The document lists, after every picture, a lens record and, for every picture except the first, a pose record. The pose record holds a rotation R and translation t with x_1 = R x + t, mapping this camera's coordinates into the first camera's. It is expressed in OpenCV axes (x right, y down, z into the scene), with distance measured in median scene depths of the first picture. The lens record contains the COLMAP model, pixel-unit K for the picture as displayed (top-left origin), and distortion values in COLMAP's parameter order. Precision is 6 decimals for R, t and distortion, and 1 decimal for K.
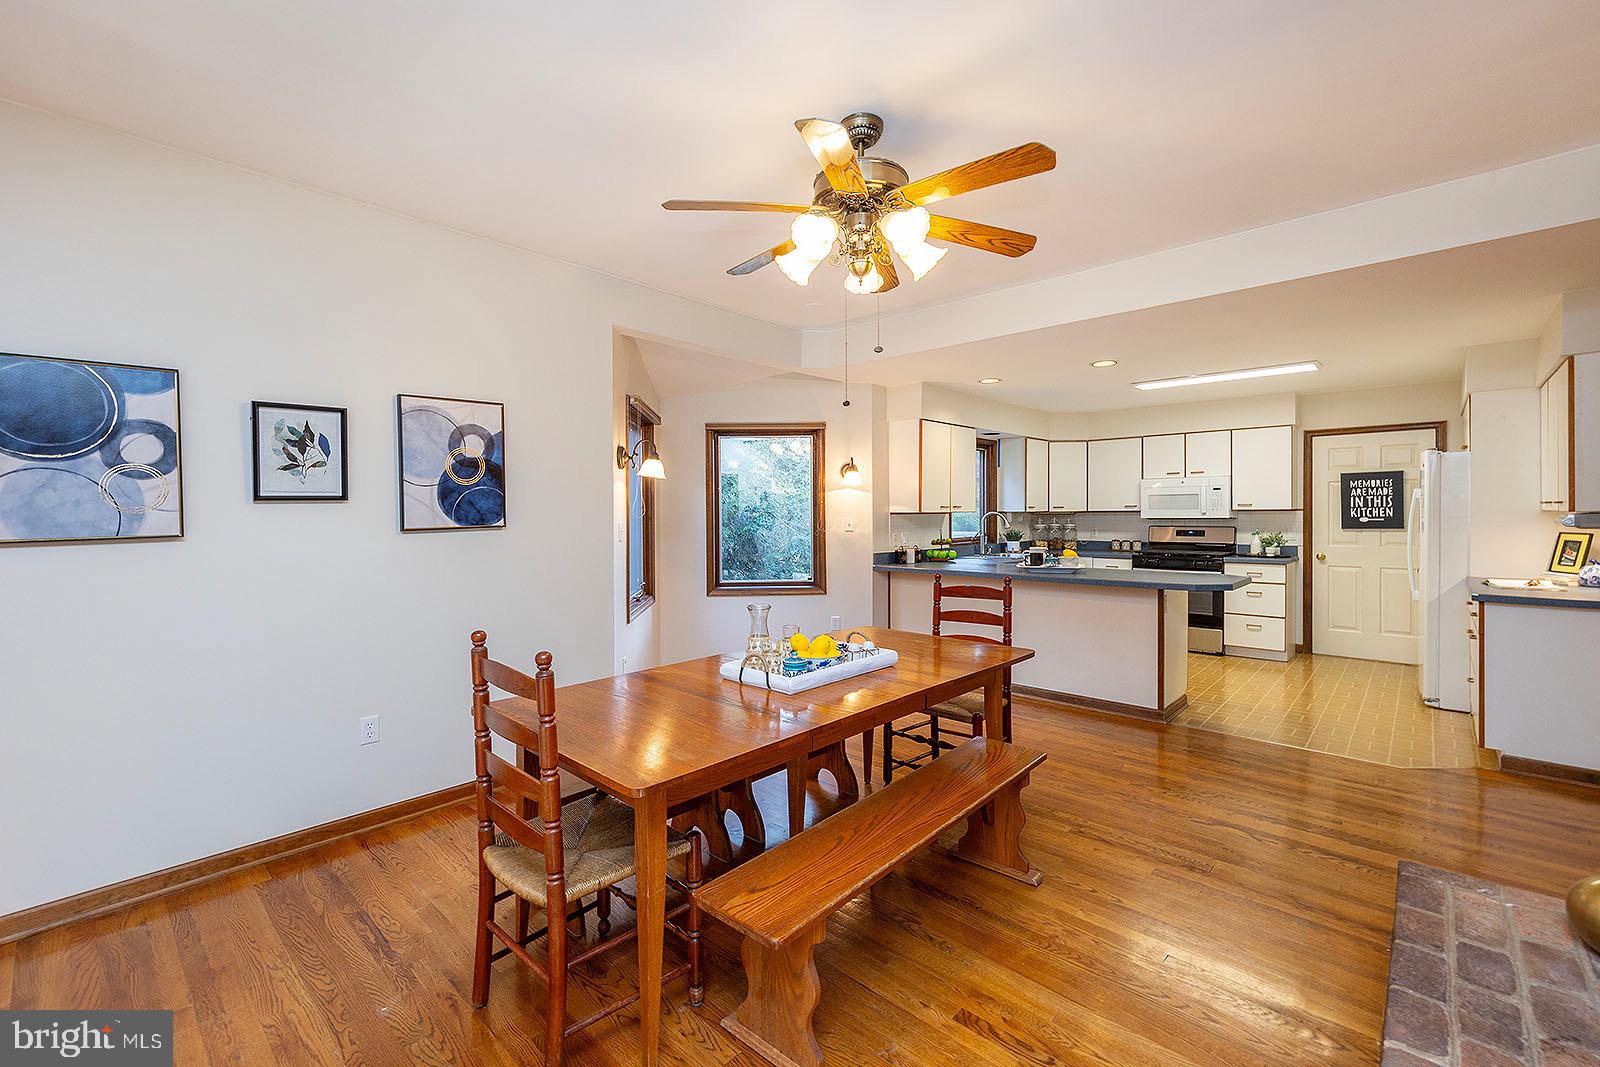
lens RADIAL K [[700.1, 0, 792.9], [0, 700.1, 502.3], [0, 0, 1]] dist [-0.000007, -0.001456]
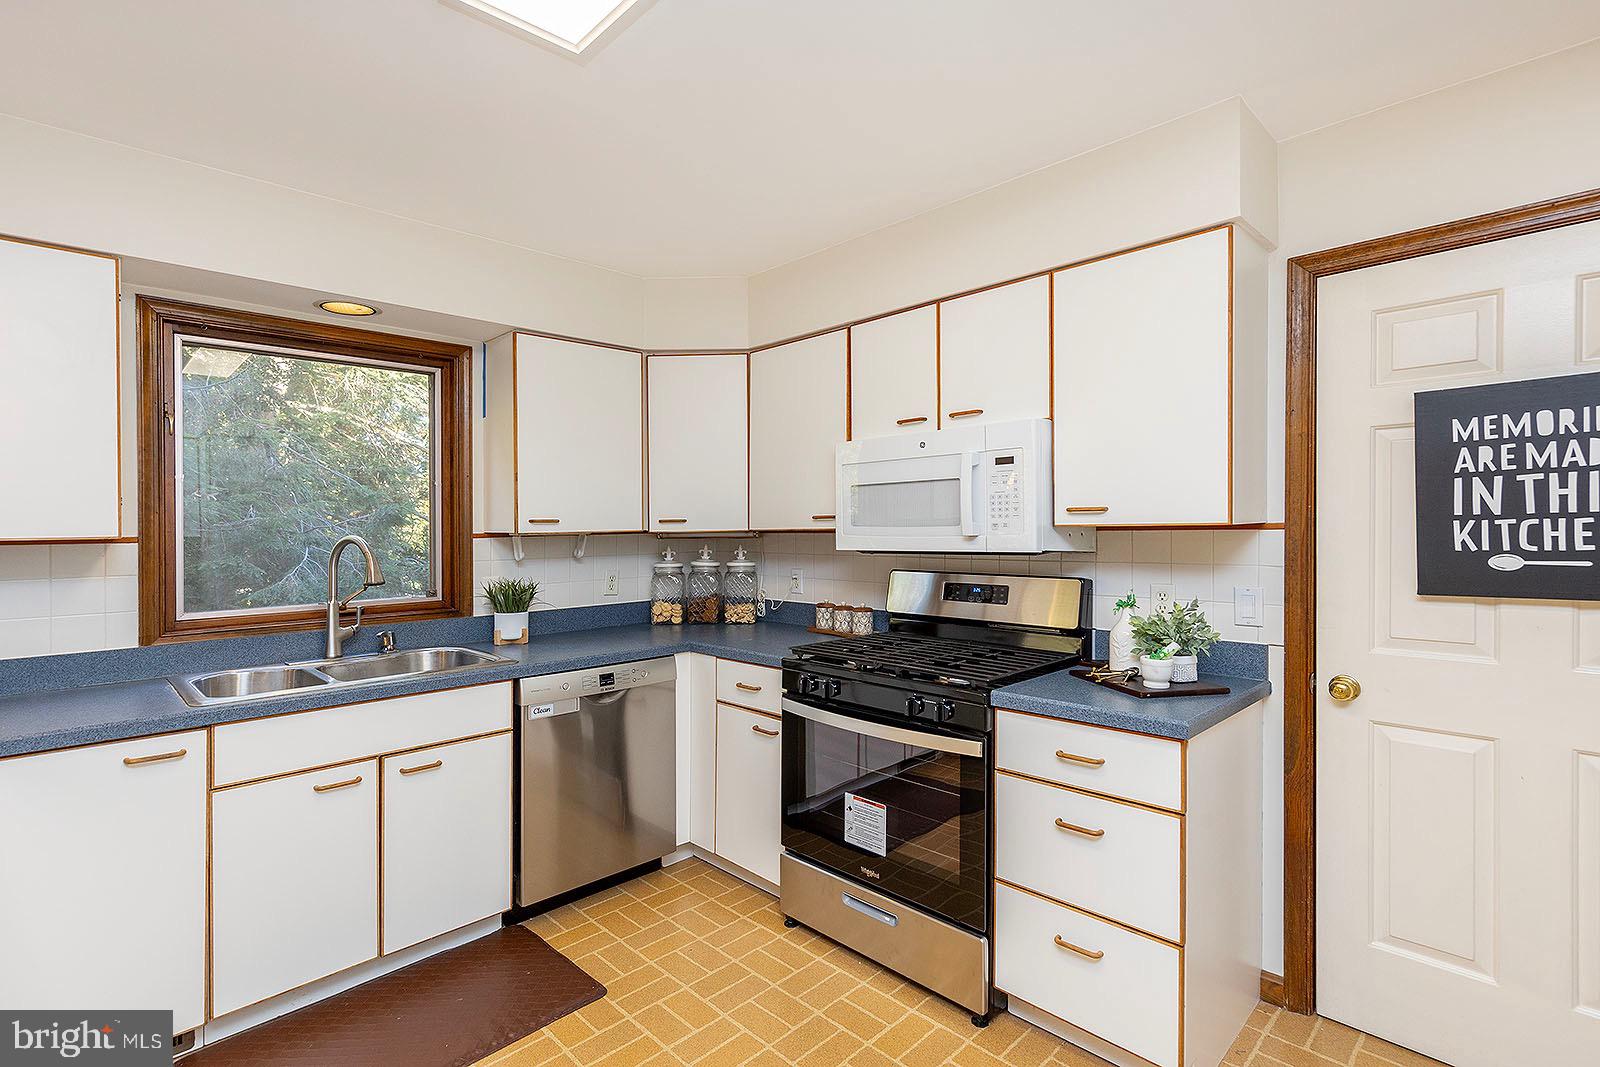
lens RADIAL K [[756.4, 0, 783.0], [0, 756.4, 521.8], [0, 0, 1]] dist [0.001866, 0.001327]
pose [[0.997518, -0.005299, -0.070217, 0.541133], [0.005915, 0.999946, 0.008575, 0.005054], [0.070168, -0.008970, 0.997495, 0.666963]]
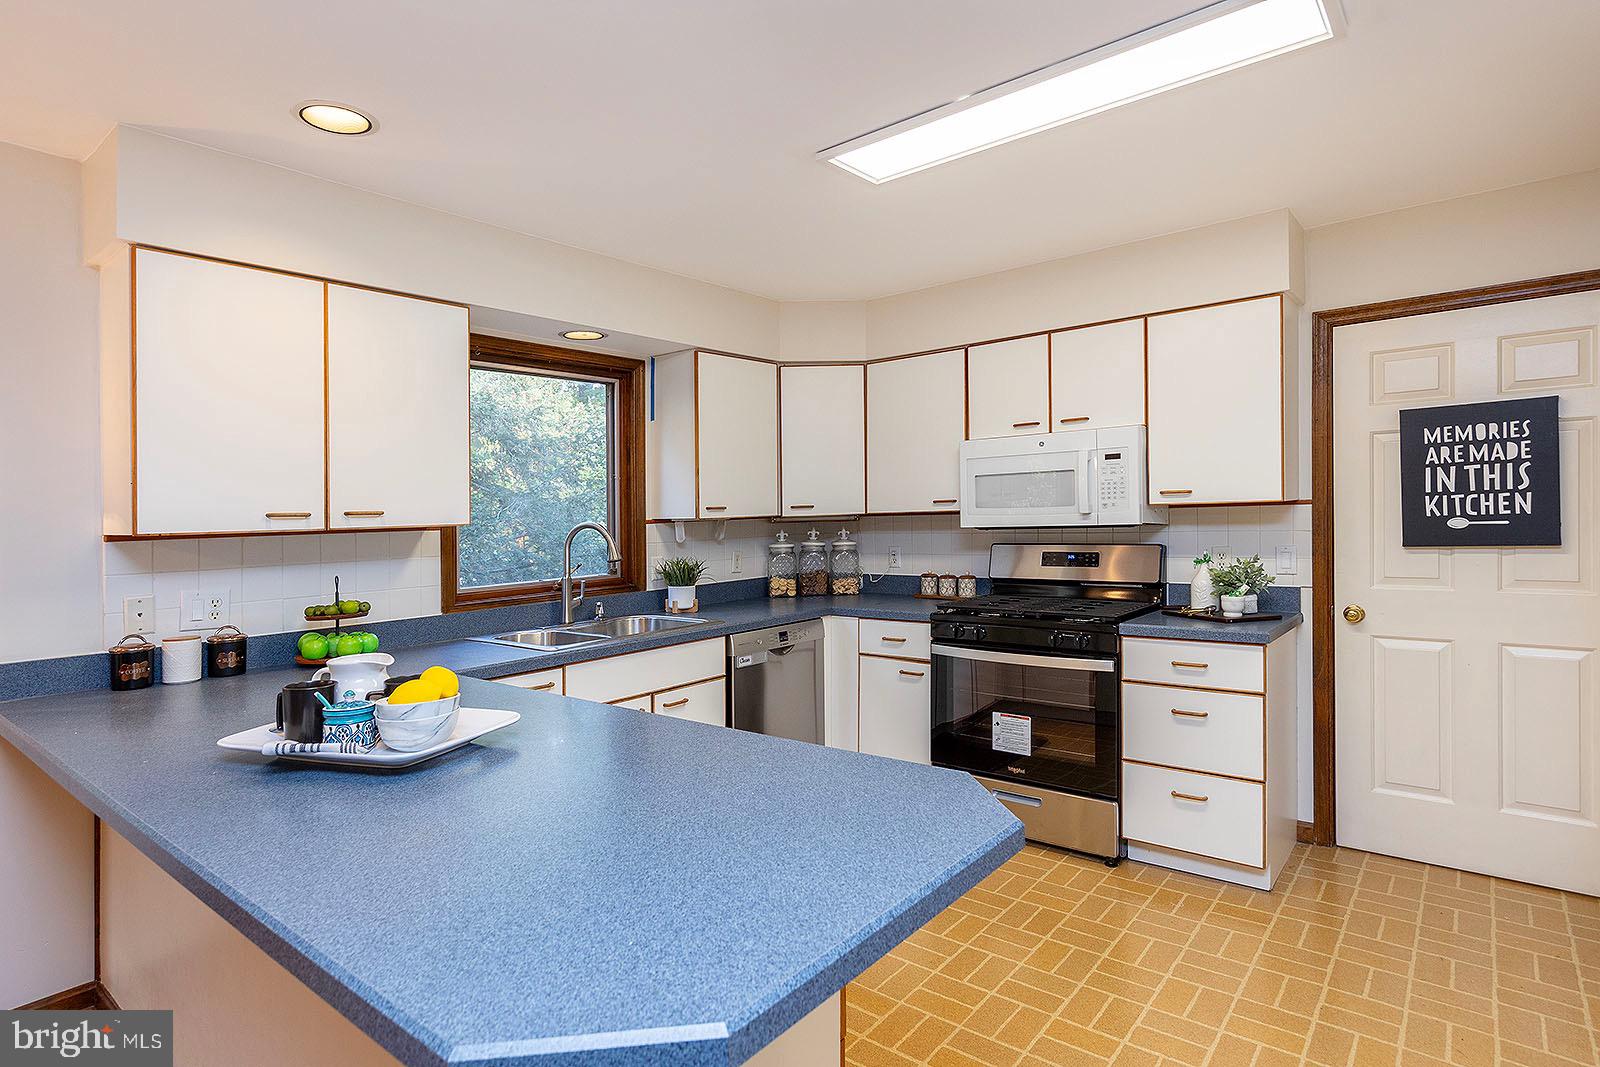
lens RADIAL K [[853.1, 0, 771.4], [0, 853.1, 517.0], [0, 0, 1]] dist [0.002430, 0.001550]
pose [[0.999114, -0.021630, 0.036102, 0.389237], [0.021002, 0.999623, 0.017668, 0.004059], [-0.036471, -0.016894, 0.999192, 0.503589]]
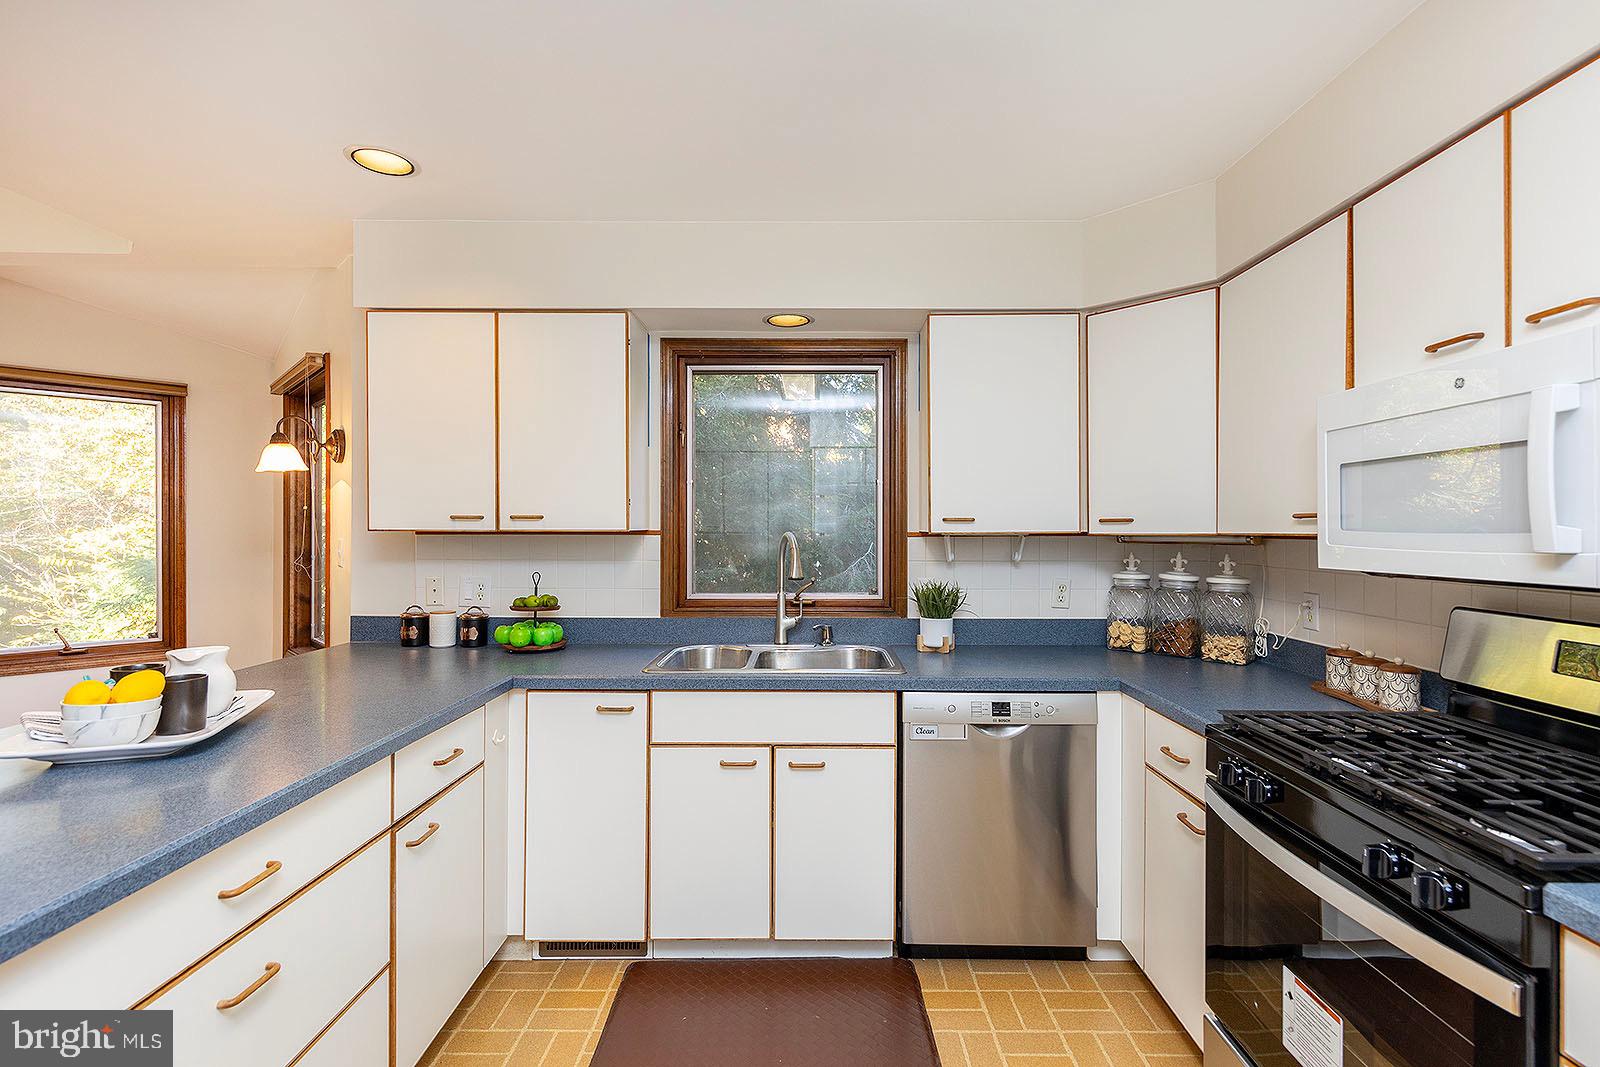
lens RADIAL K [[756.4, 0, 815.8], [0, 756.4, 517.2], [0, 0, 1]] dist [0.001866, 0.001327]
pose [[0.674347, -0.002602, -0.738410, 0.616470], [0.003278, 0.999994, -0.000531, 0.006298], [0.738408, -0.002062, 0.674351, 0.779455]]
